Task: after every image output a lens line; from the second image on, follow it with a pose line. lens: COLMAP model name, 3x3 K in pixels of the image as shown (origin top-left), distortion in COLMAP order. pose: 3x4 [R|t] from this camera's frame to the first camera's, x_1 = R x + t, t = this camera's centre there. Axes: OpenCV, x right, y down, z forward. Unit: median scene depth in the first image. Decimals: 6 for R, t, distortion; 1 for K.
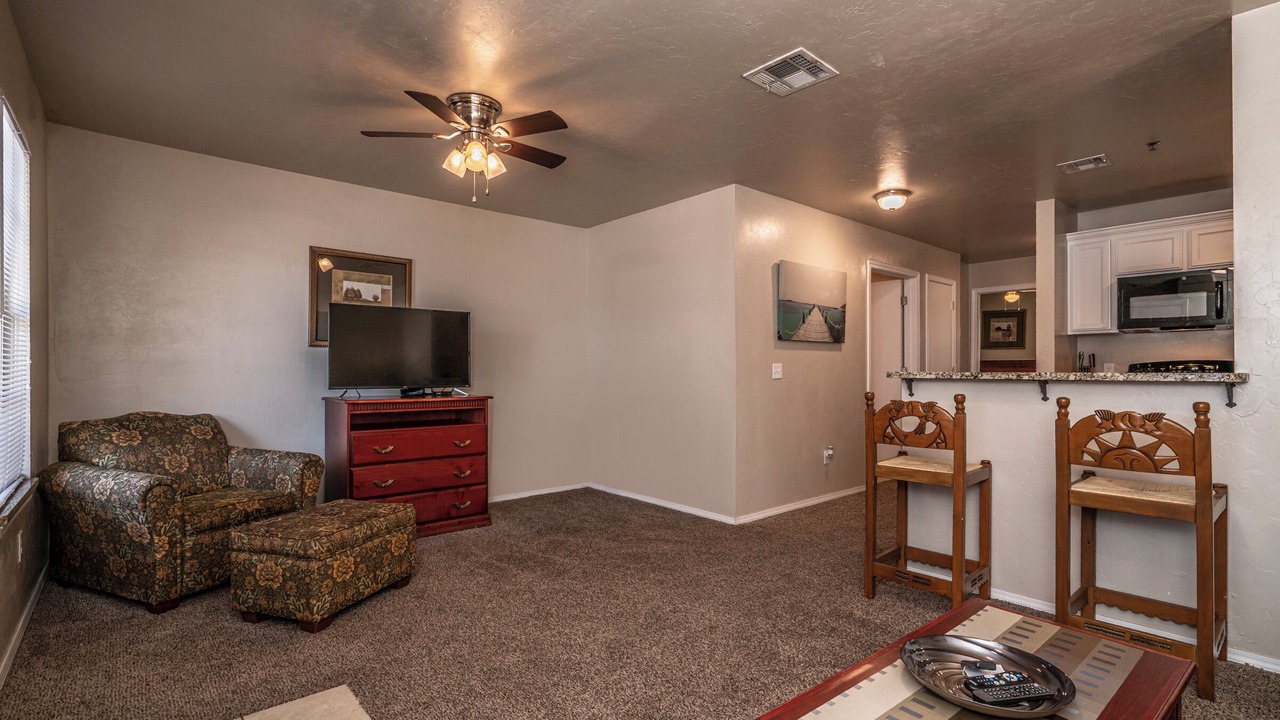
lens RADIAL K [[604.1, 0, 681.9], [0, 604.1, 371.6], [0, 0, 1]] dist [-0.004385, 0.004268]
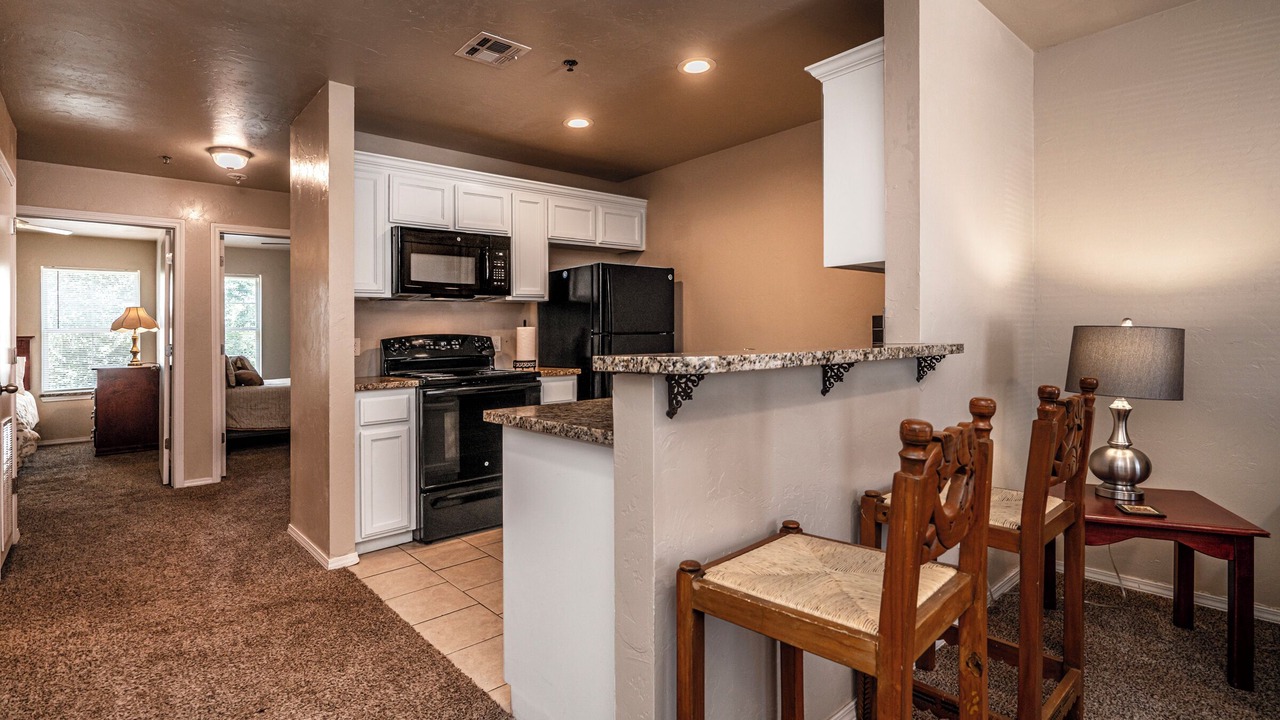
lens RADIAL K [[604.1, 0, 622.4], [0, 604.1, 322.2], [0, 0, 1]] dist [-0.004385, 0.004268]
pose [[0.055388, 0.024452, 0.998165, -0.012151], [0.024224, 0.999373, -0.025826, -0.010756], [-0.998171, 0.025610, 0.054761, 0.931897]]
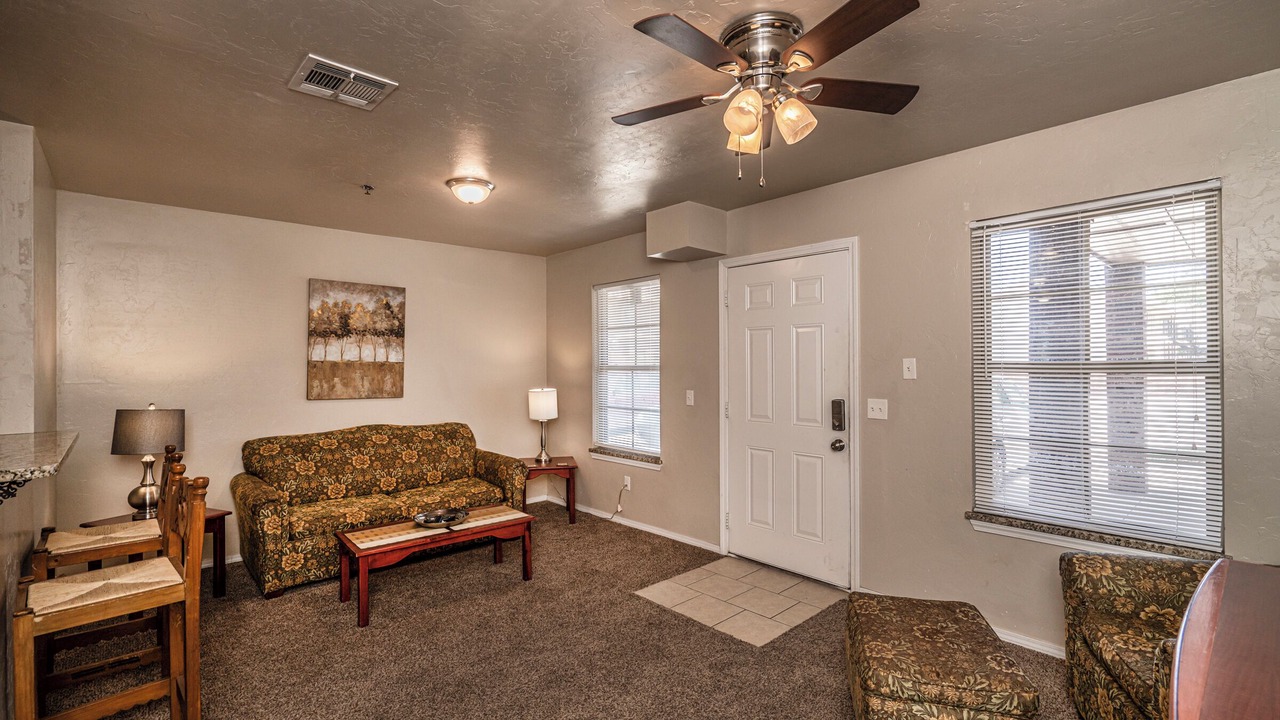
lens RADIAL K [[566.6, 0, 627.3], [0, 566.6, 355.2], [0, 0, 1]] dist [-0.009030, 0.001809]
pose [[-0.999292, 0.012585, 0.035469, -0.177957], [0.012049, 0.999810, -0.015299, -0.074864], [-0.035655, -0.014861, -0.999254, 1.355584]]
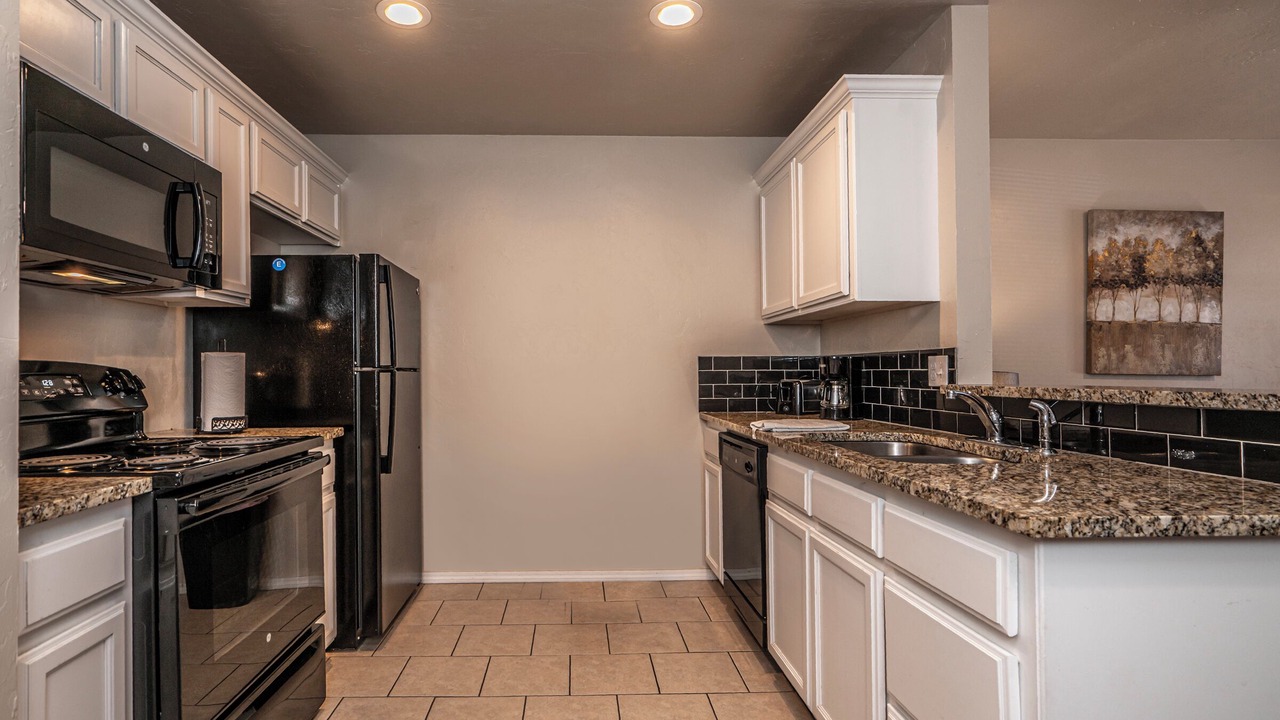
lens RADIAL K [[604.1, 0, 582.5], [0, 604.1, 364.9], [0, 0, 1]] dist [-0.004385, 0.004268]
pose [[-0.733076, 0.013869, 0.680006, 0.493513], [0.006575, 0.999890, -0.013305, -0.012786], [-0.680115, -0.005283, -0.733086, 1.420771]]
